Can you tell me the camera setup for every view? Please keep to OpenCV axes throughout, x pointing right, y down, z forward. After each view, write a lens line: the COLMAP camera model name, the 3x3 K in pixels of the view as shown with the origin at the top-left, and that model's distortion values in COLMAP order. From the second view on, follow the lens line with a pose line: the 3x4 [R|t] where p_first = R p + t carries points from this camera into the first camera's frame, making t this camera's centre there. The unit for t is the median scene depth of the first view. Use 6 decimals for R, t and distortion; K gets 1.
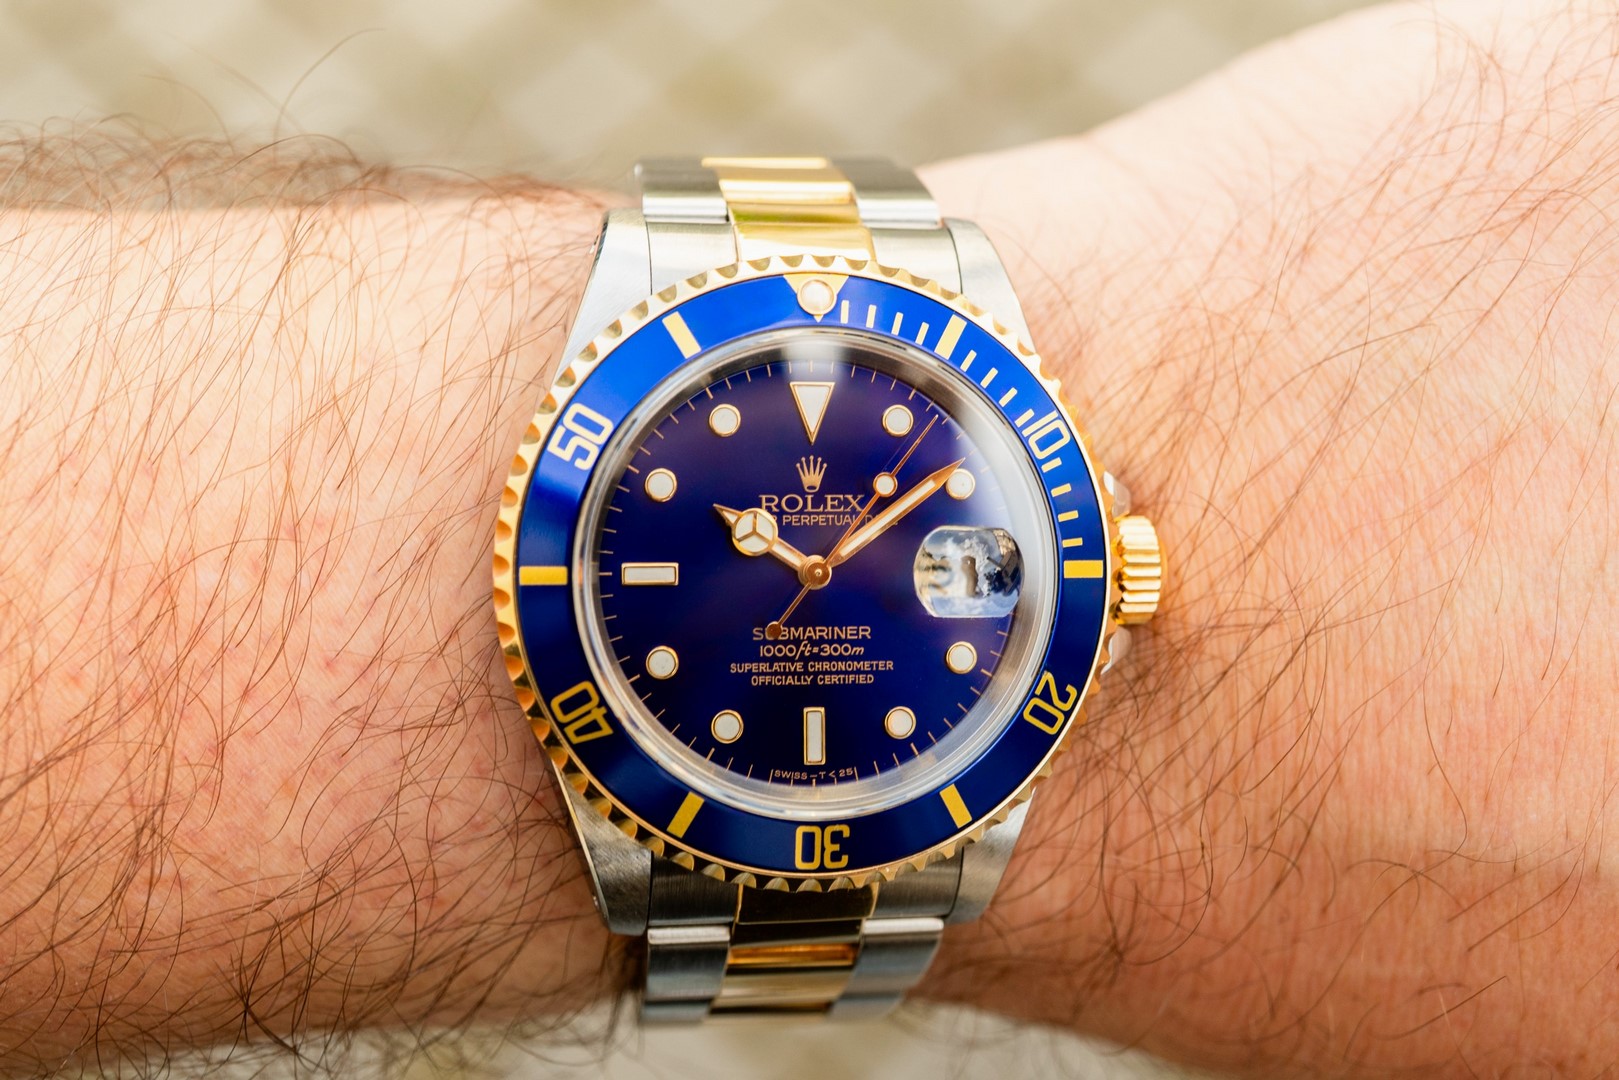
lens RADIAL K [[2246.7, 0, 809.5], [0, 2246.7, 540.0], [0, 0, 1]] dist [0.006236, -0.001061]
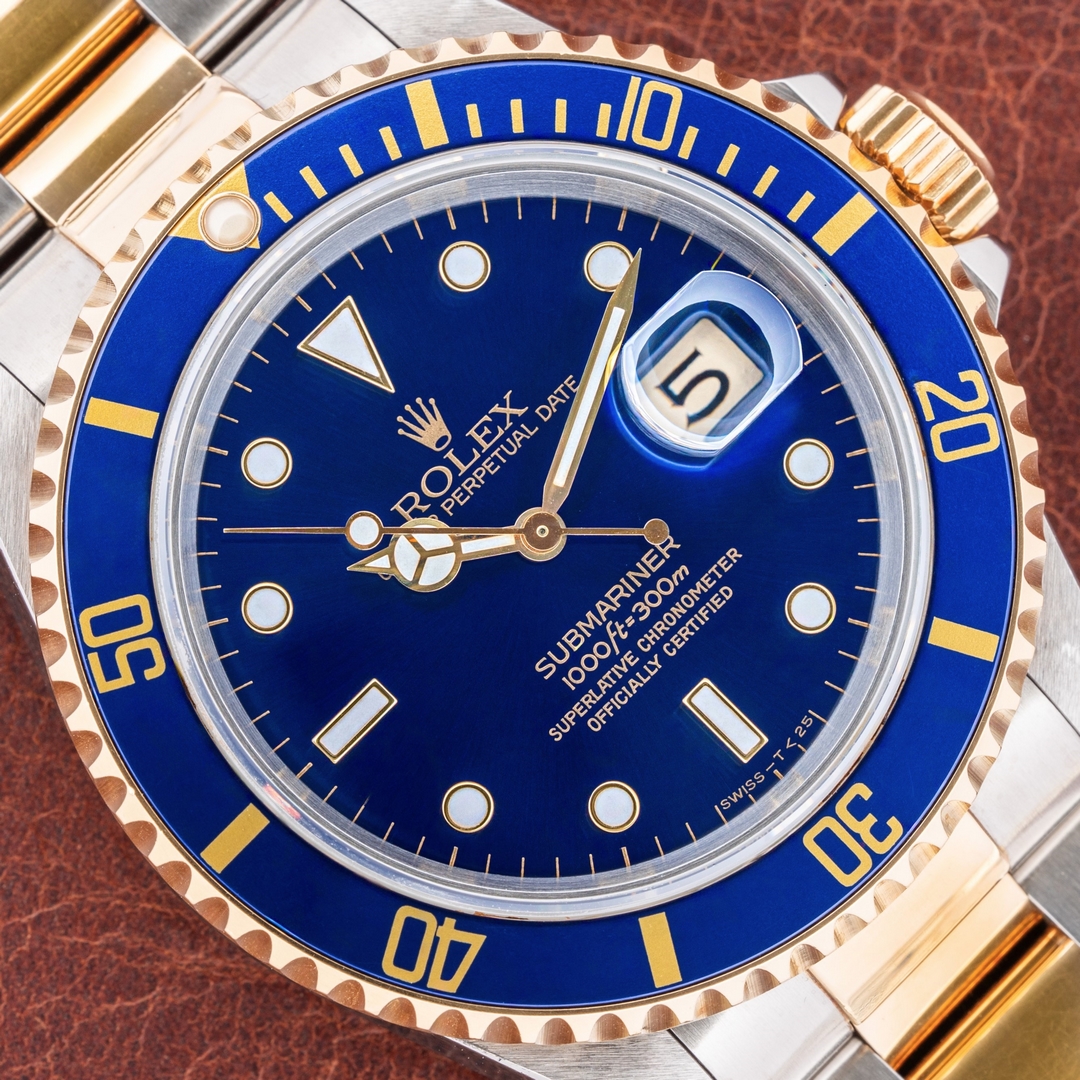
lens RADIAL K [[7168.2, 0, 540.0], [0, 7168.2, 540.0], [0, 0, 1]] dist [-0.098876, 42.755026]
pose [[0.706276, -0.706738, -0.041167, 0.082991], [0.706362, 0.707389, -0.025565, 0.066274], [0.047188, -0.011023, 0.998825, -0.986555]]
